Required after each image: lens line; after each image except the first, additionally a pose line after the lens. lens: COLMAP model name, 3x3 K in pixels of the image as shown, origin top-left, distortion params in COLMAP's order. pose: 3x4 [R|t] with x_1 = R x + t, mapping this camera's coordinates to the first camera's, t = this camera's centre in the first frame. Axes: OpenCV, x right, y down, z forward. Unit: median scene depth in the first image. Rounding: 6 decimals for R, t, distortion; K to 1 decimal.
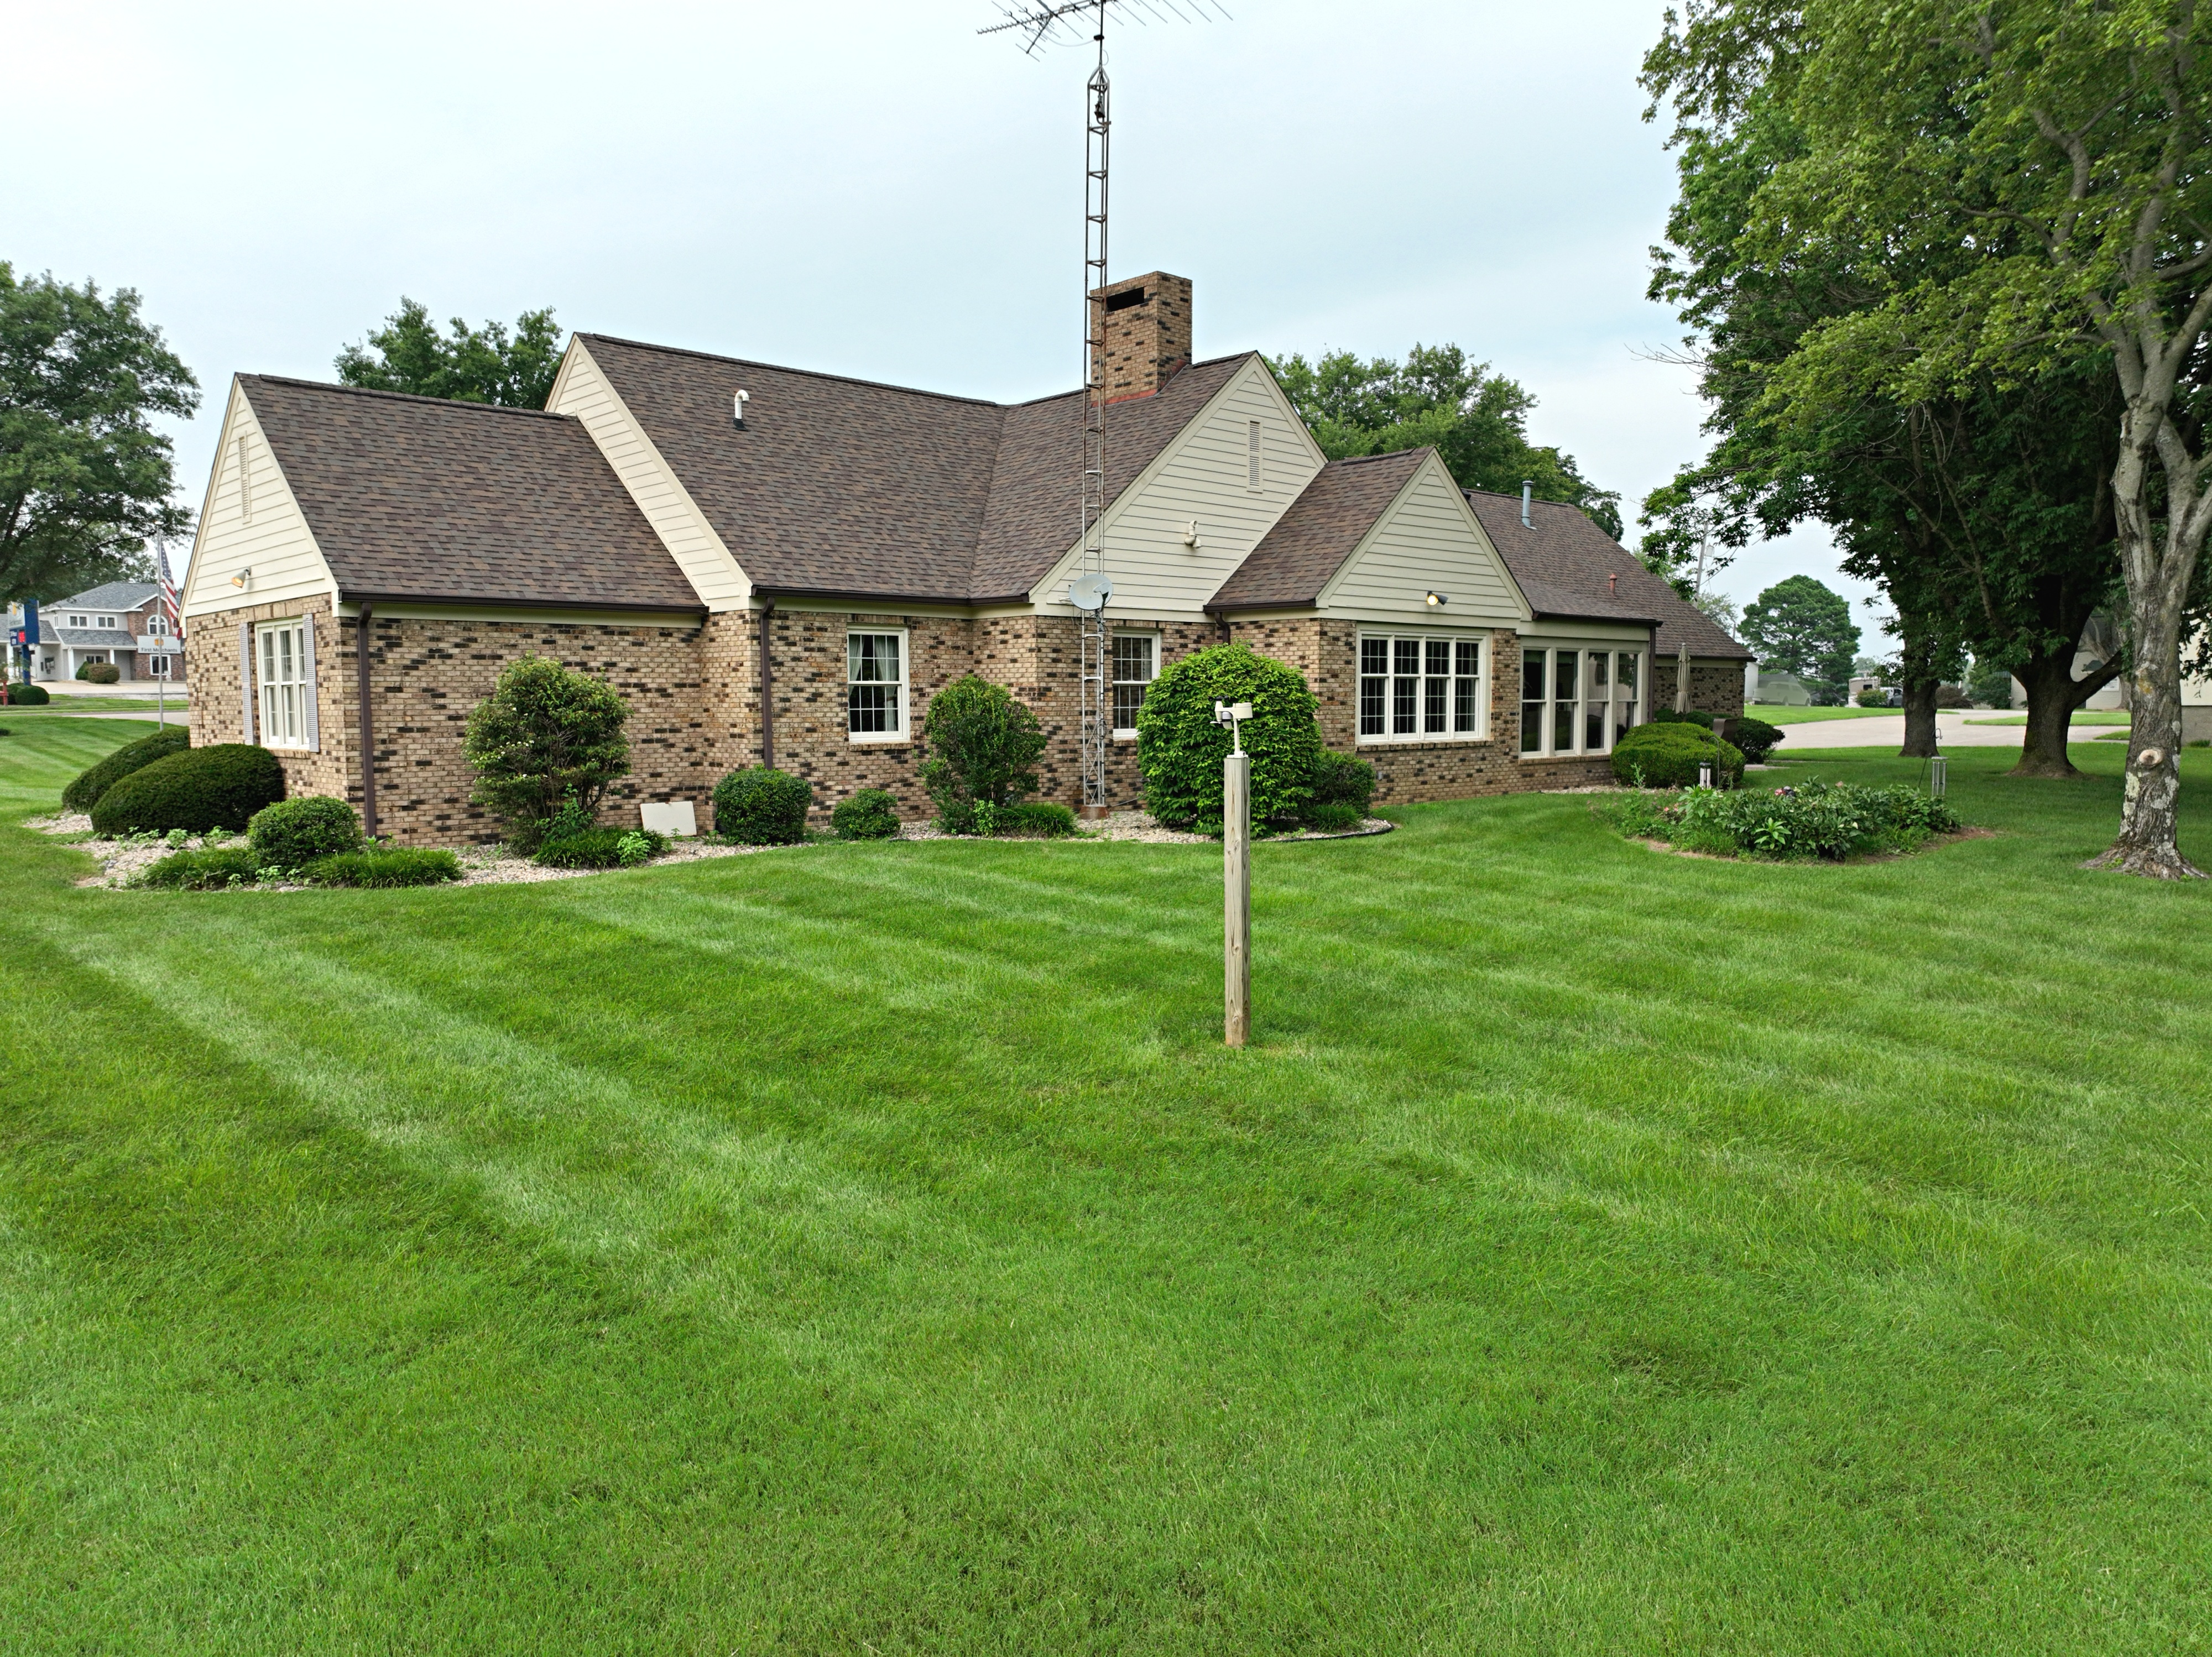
lens RADIAL K [[1561.3, 0, 1106.0], [0, 1561.3, 828.5], [0, 0, 1]] dist [0.002695, 0.009622]
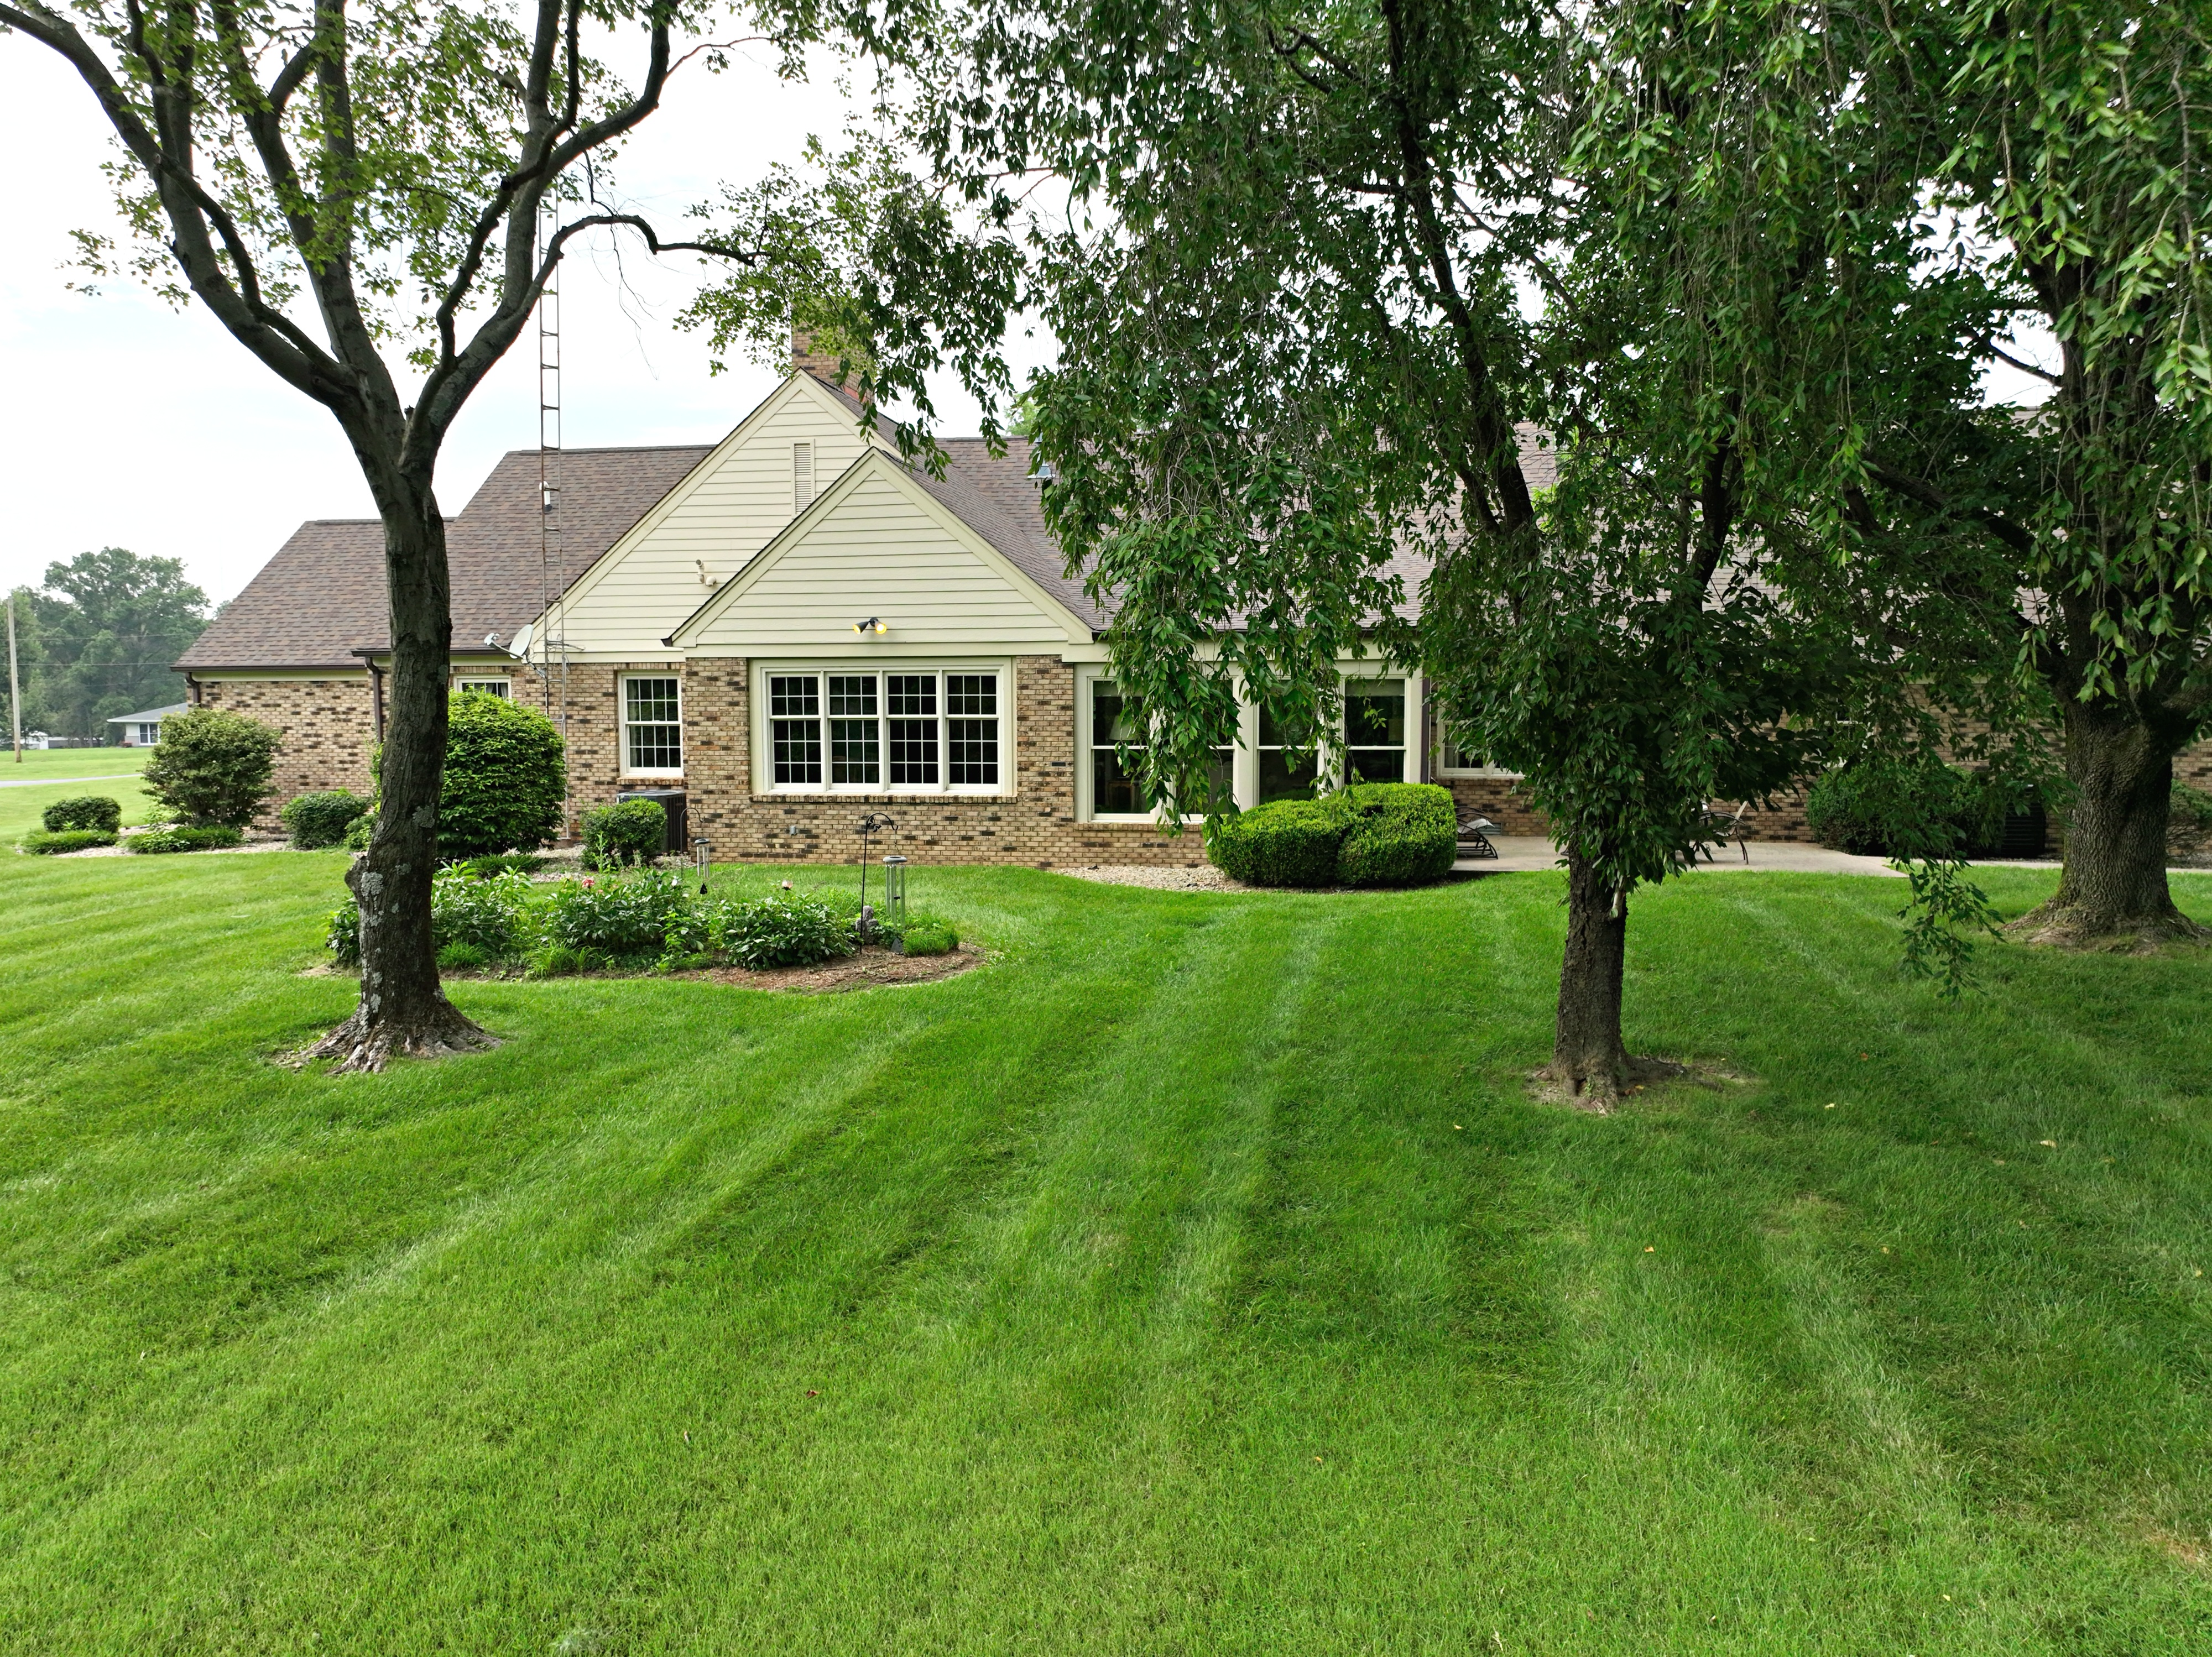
lens RADIAL K [[1561.3, 0, 1106.0], [0, 1561.3, 828.5], [0, 0, 1]] dist [0.002695, 0.009622]
pose [[0.597097, 0.063756, -0.799631, 0.982845], [-0.064489, 0.997425, 0.031372, -0.073385], [0.799573, 0.032835, 0.599671, 0.604361]]
